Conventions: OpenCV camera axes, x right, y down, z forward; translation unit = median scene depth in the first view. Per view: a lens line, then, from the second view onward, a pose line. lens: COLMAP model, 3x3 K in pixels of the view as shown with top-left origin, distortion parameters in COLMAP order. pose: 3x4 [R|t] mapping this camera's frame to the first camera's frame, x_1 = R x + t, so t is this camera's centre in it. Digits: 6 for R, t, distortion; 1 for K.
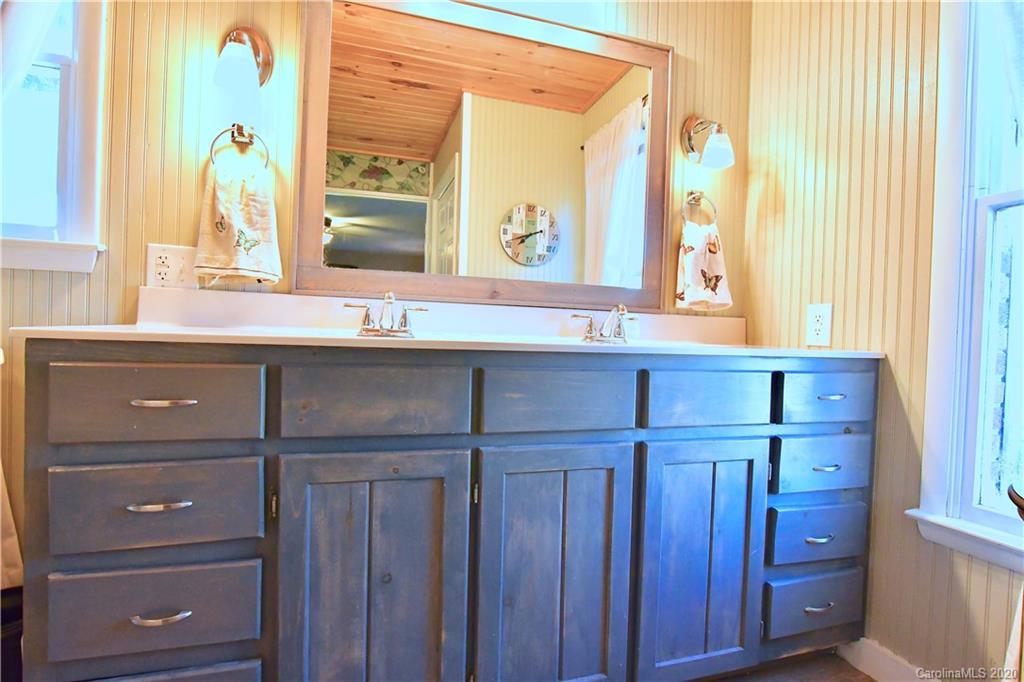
lens RADIAL K [[504.6, 0, 512.0], [0, 504.6, 341.0], [0, 0, 1]] dist [-0.002109, -0.000302]
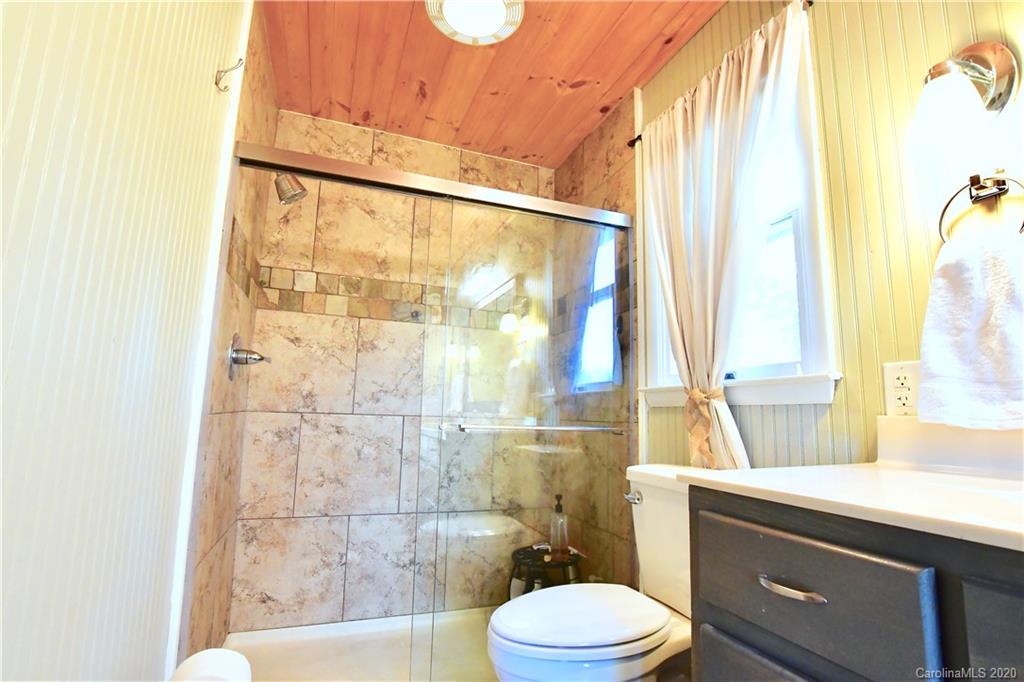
lens RADIAL K [[480.2, 0, 509.8], [0, 480.2, 345.6], [0, 0, 1]] dist [-0.024069, 0.000553]
pose [[0.054833, -0.178081, -0.982487, 0.015319], [-0.044124, 0.982574, -0.180560, -0.043971], [0.997520, 0.053252, 0.046020, 0.281354]]
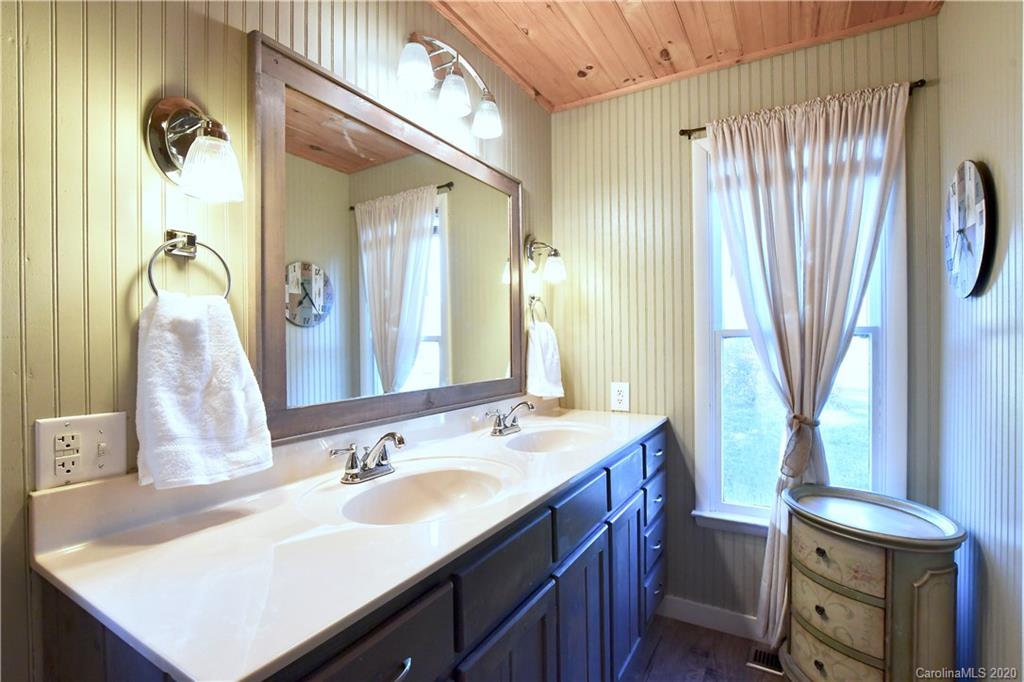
lens RADIAL K [[480.2, 0, 509.8], [0, 480.2, 345.6], [0, 0, 1]] dist [-0.024069, 0.000553]
pose [[0.746225, -0.048453, 0.663928, -0.544346], [0.050723, 0.998587, 0.015866, -0.214862], [-0.663758, 0.021837, 0.747628, 0.157895]]
